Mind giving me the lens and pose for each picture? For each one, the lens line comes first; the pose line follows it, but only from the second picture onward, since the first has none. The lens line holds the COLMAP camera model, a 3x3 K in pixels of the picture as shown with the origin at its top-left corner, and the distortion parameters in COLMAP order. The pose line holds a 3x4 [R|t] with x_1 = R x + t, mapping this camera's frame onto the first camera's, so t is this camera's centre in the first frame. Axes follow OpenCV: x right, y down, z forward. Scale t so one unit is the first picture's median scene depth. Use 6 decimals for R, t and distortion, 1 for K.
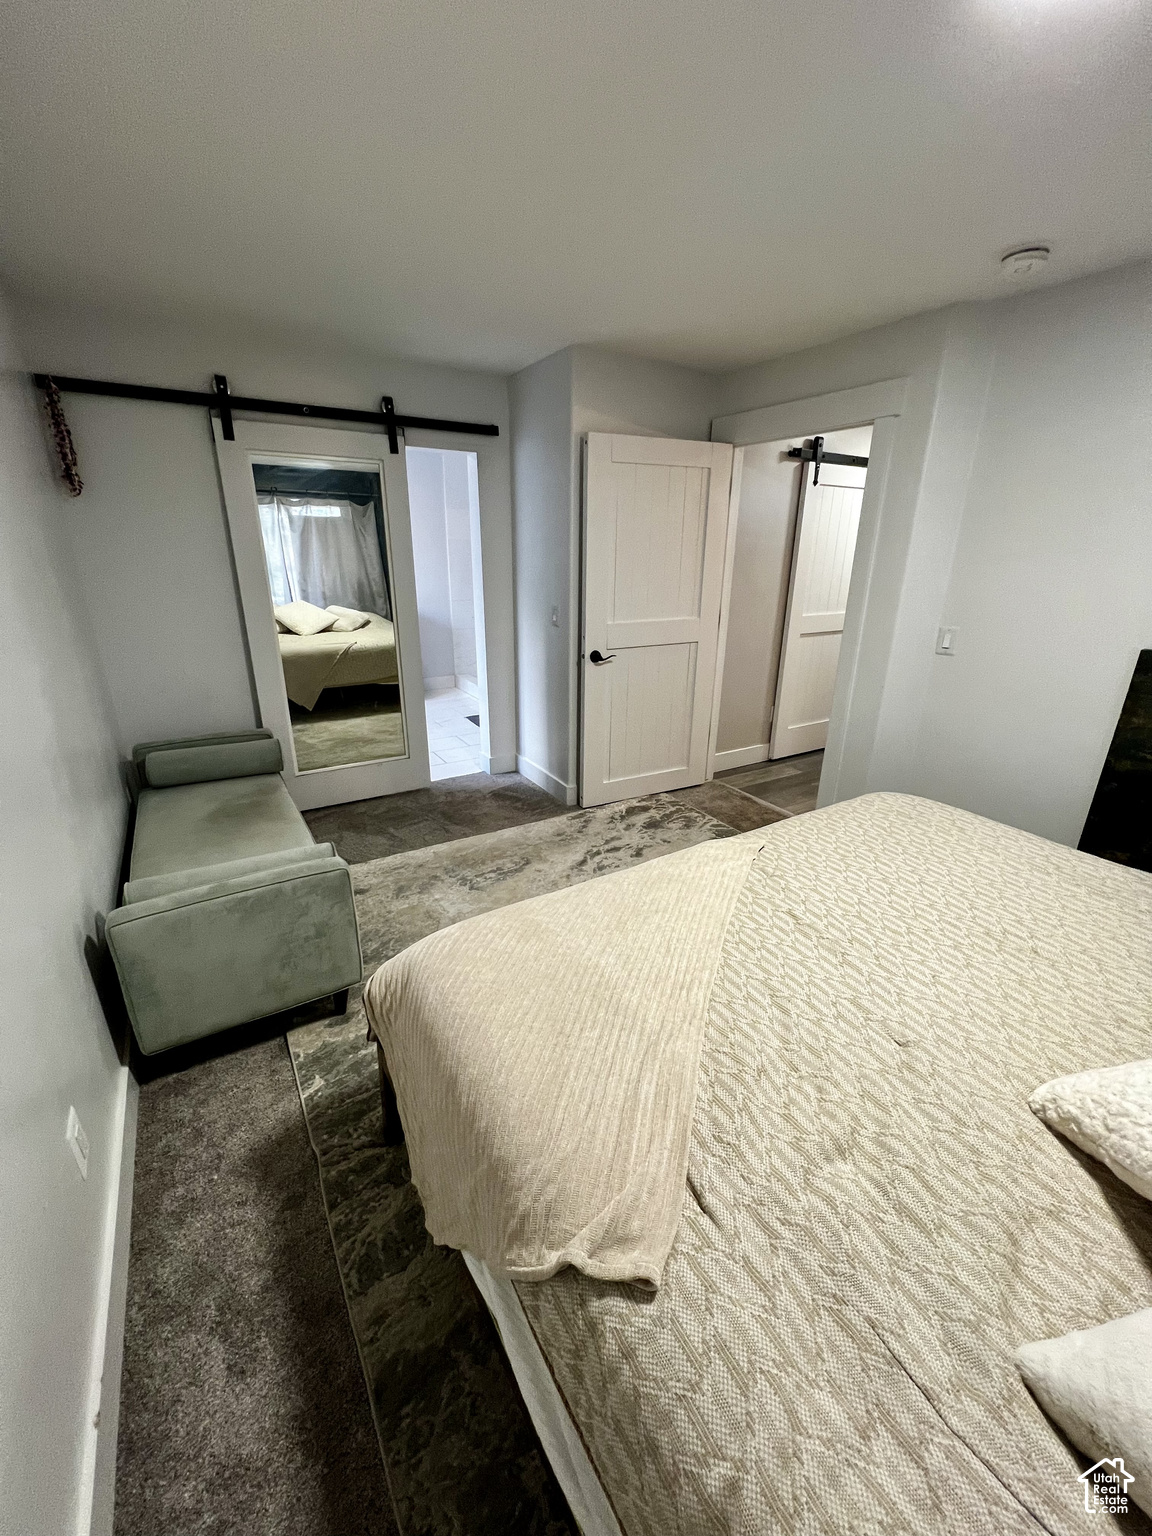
lens RADIAL K [[617.2, 0, 576.0], [0, 617.2, 768.0], [0, 0, 1]] dist [-0.001460, 0.000176]
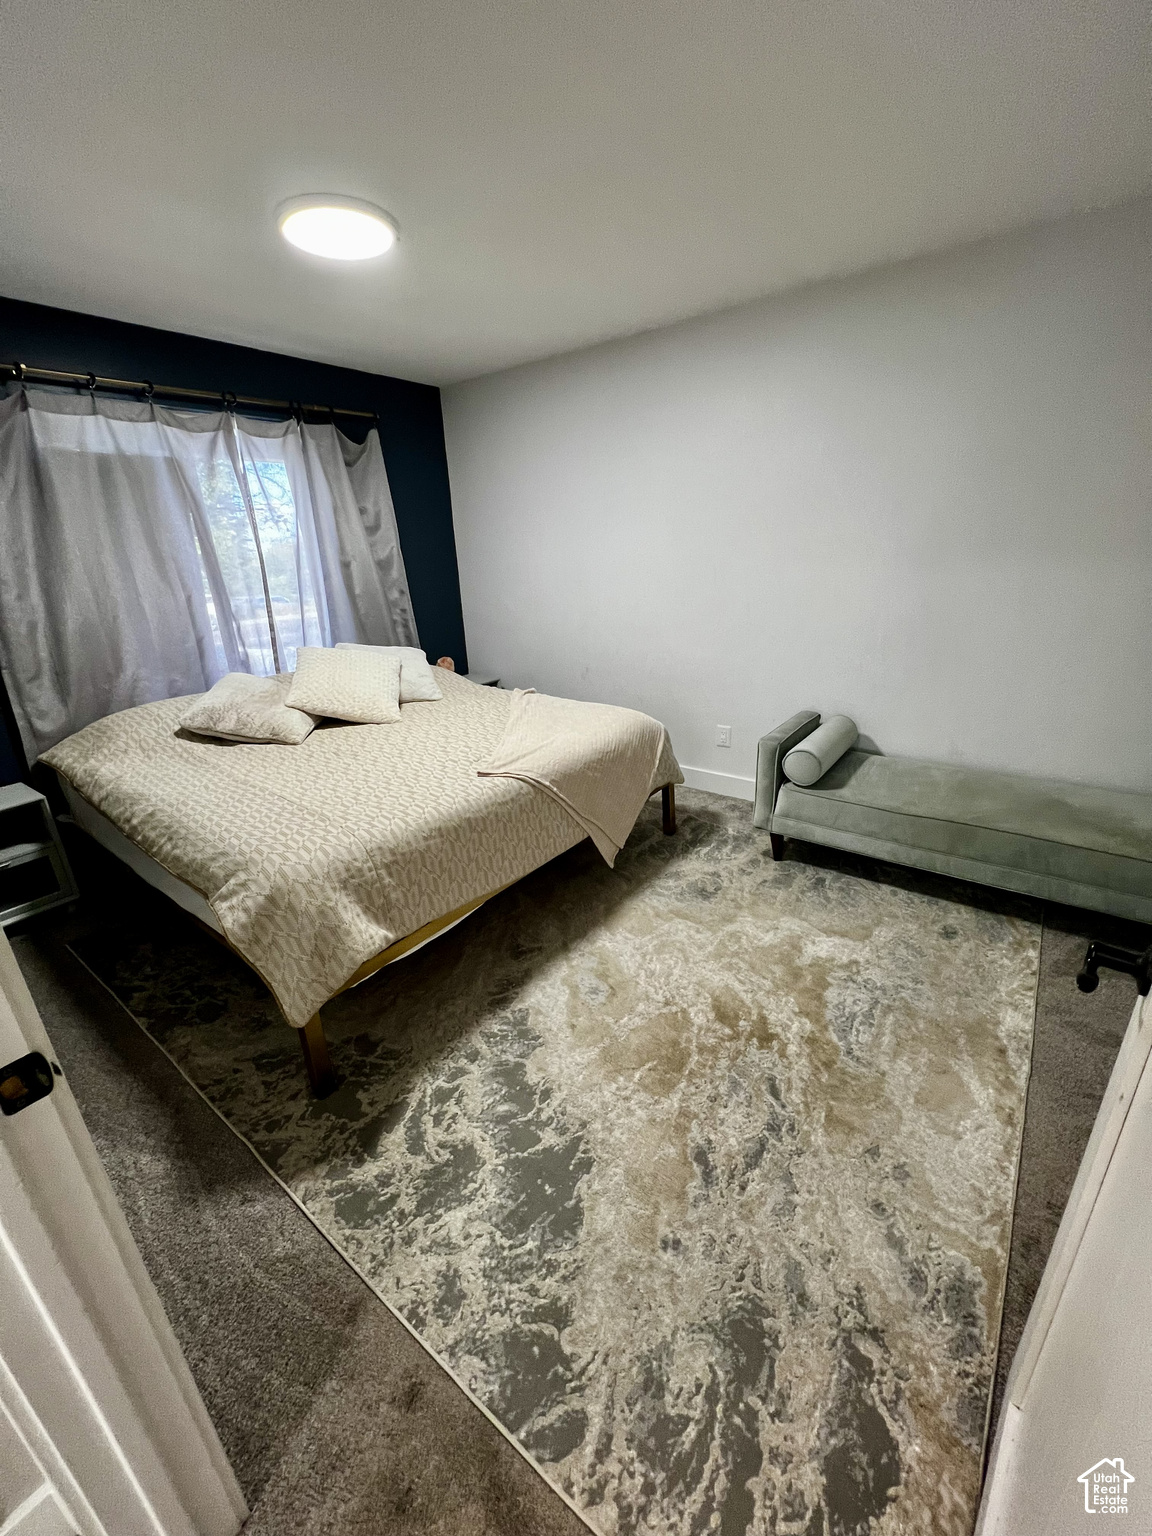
lens RADIAL K [[617.2, 0, 576.0], [0, 617.2, 768.0], [0, 0, 1]] dist [-0.001460, 0.000176]
pose [[-0.931865, 0.148776, -0.330898, 0.272883], [-0.096806, 0.777025, 0.621981, -0.339331], [0.349652, 0.611635, -0.709680, 1.012790]]
